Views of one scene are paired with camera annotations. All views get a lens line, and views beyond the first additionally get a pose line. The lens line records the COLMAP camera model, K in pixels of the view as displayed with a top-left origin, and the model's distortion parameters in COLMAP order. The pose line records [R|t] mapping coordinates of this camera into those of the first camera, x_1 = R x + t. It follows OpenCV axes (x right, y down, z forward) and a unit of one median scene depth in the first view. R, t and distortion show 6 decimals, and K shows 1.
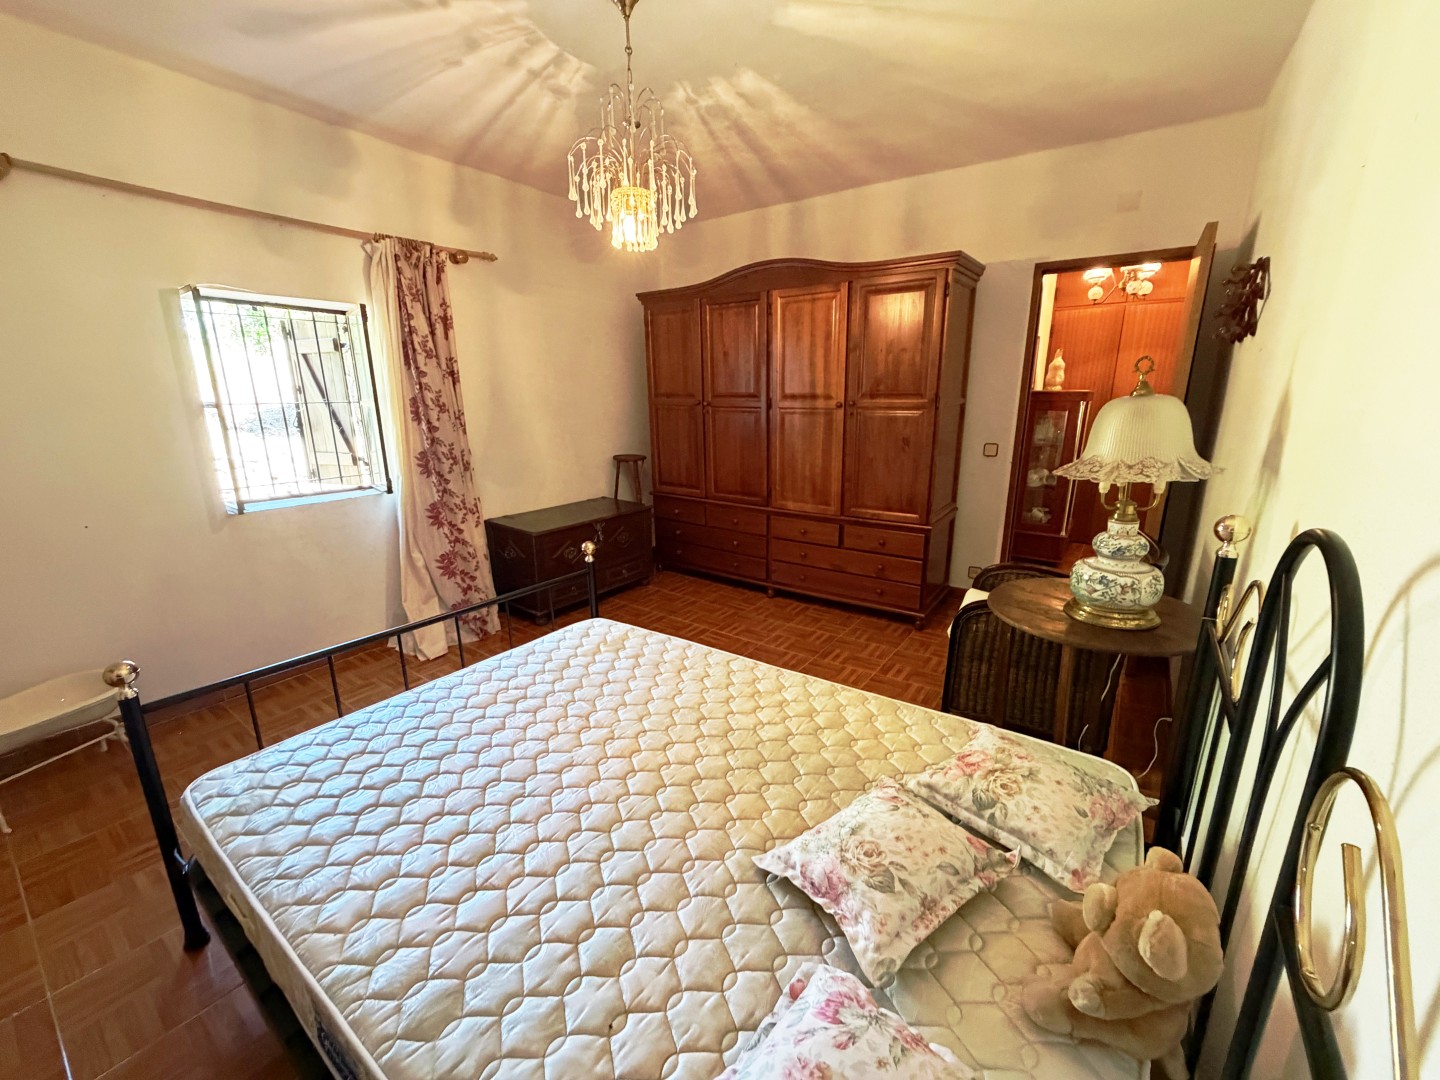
lens RADIAL K [[581.2, 0, 720.8], [0, 581.2, 543.2], [0, 0, 1]] dist [-0.000694, -0.000104]
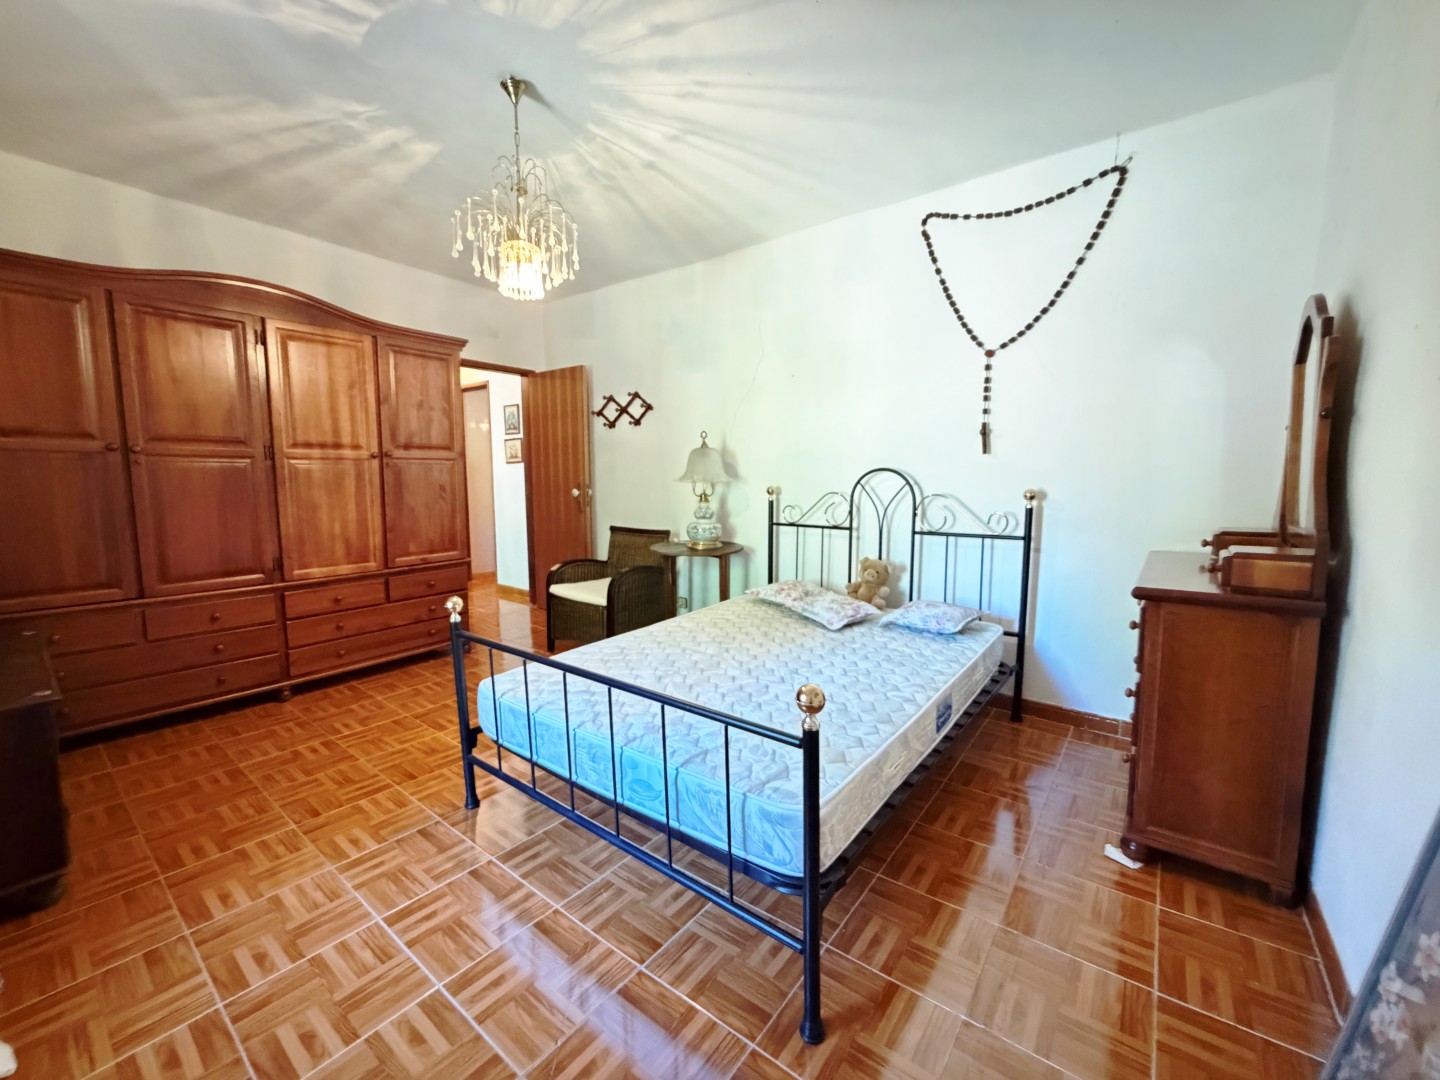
lens RADIAL K [[581.2, 0, 718.7], [0, 581.2, 537.9], [0, 0, 1]] dist [-0.000694, -0.000104]
pose [[0.037755, -0.100252, 0.994246, -0.745371], [0.249701, 0.964338, 0.087754, -0.045097], [-0.967587, 0.244951, 0.061441, 0.409894]]
